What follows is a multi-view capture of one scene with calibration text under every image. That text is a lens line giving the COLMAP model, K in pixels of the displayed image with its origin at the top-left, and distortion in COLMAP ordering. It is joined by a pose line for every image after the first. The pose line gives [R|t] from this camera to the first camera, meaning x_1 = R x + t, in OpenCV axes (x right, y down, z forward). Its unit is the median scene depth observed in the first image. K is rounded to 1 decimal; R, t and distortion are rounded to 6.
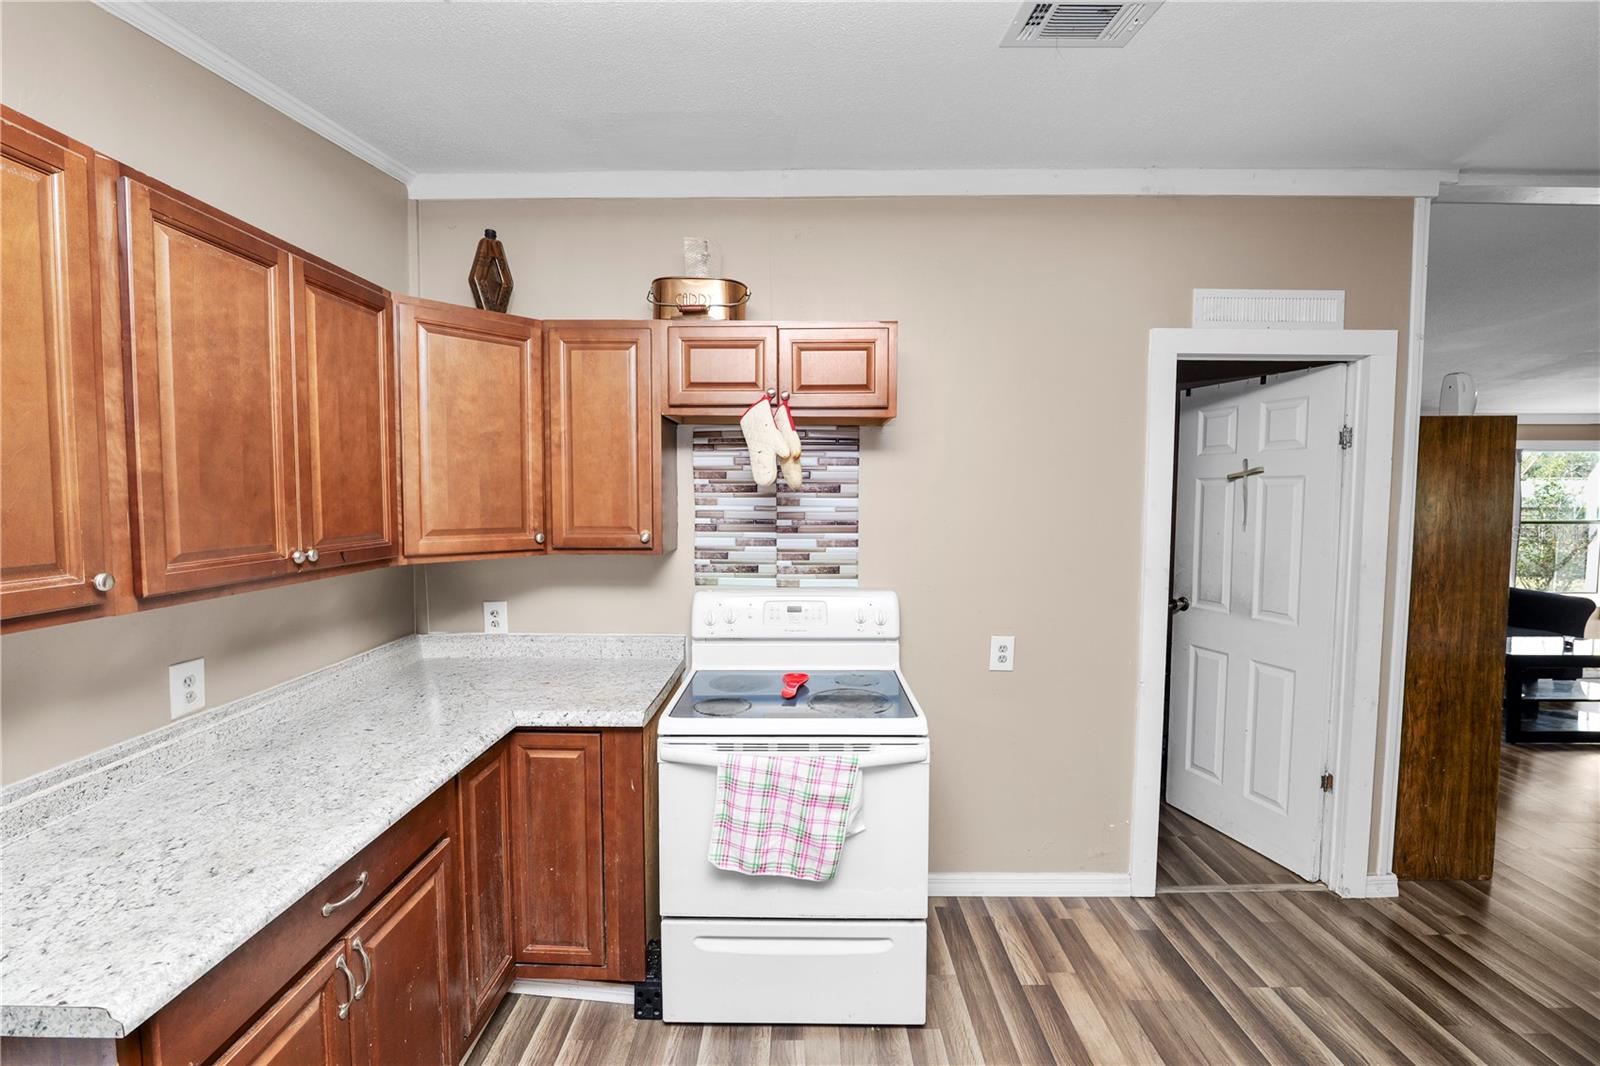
lens RADIAL K [[652.1, 0, 793.8], [0, 652.1, 530.0], [0, 0, 1]] dist [-0.013801, 0.001427]
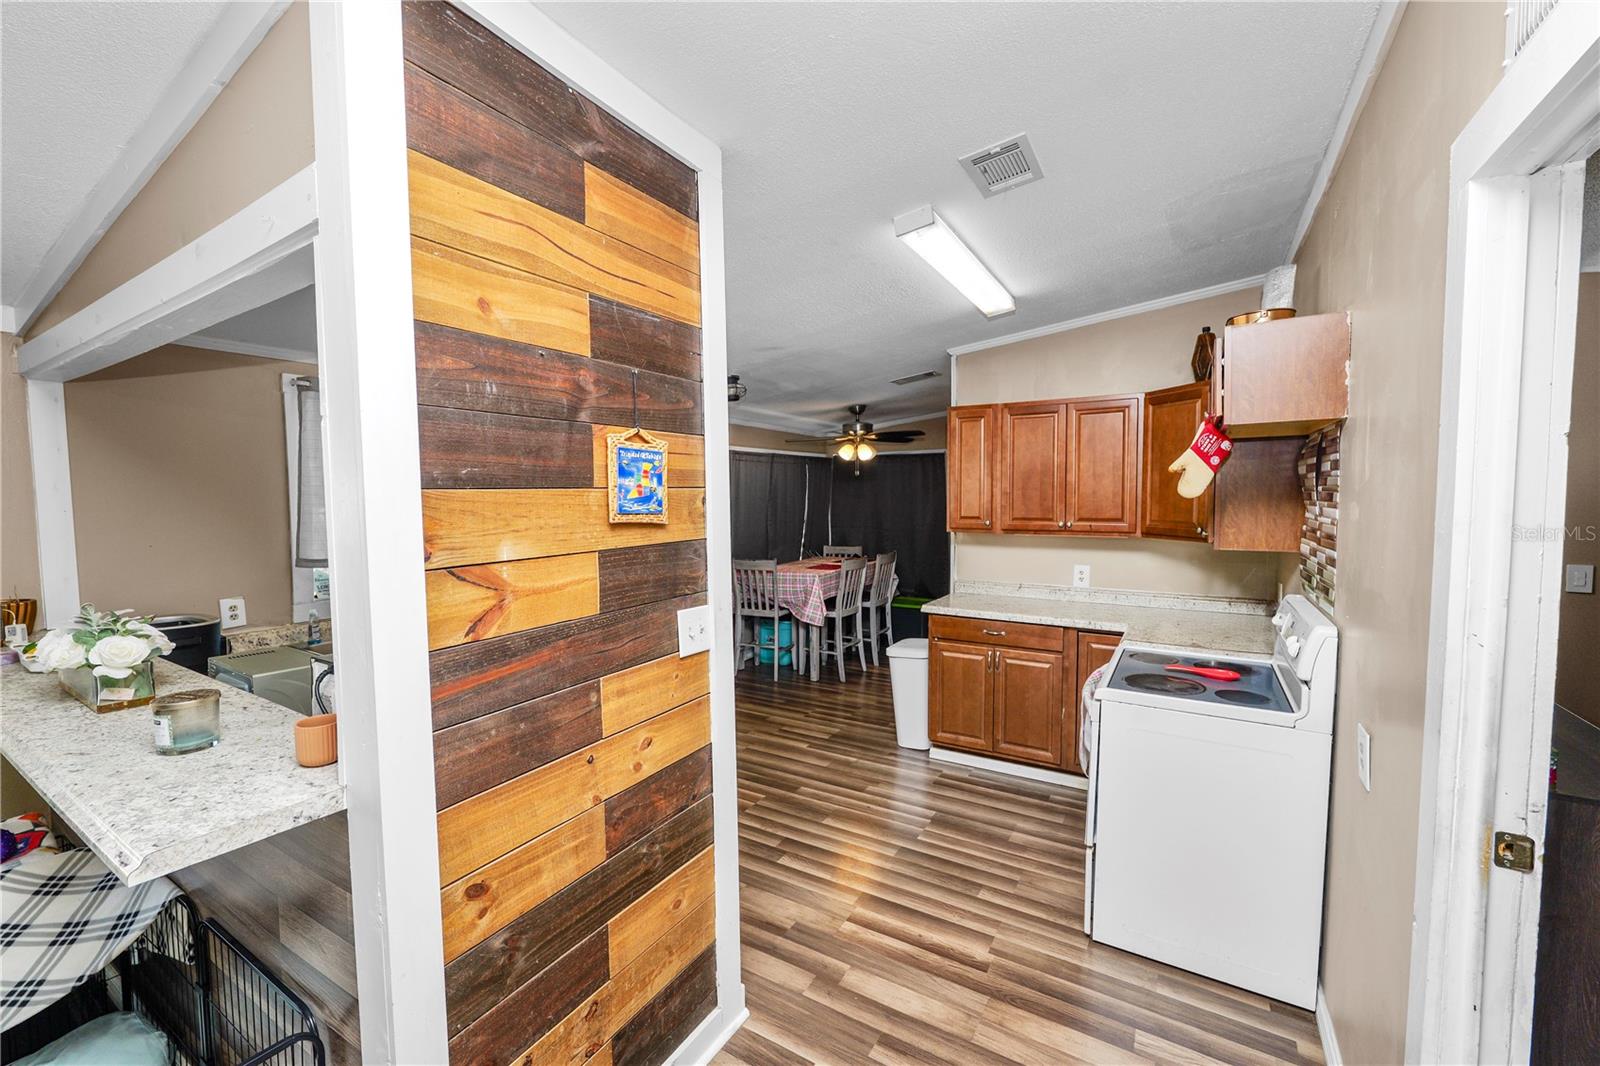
lens RADIAL K [[652.1, 0, 794.2], [0, 652.1, 528.8], [0, 0, 1]] dist [-0.013801, 0.001427]
pose [[-0.512701, 0.047381, -0.857259, 1.212564], [-0.045090, 0.995612, 0.081995, -0.064139], [0.857382, 0.080692, -0.508315, 0.877512]]
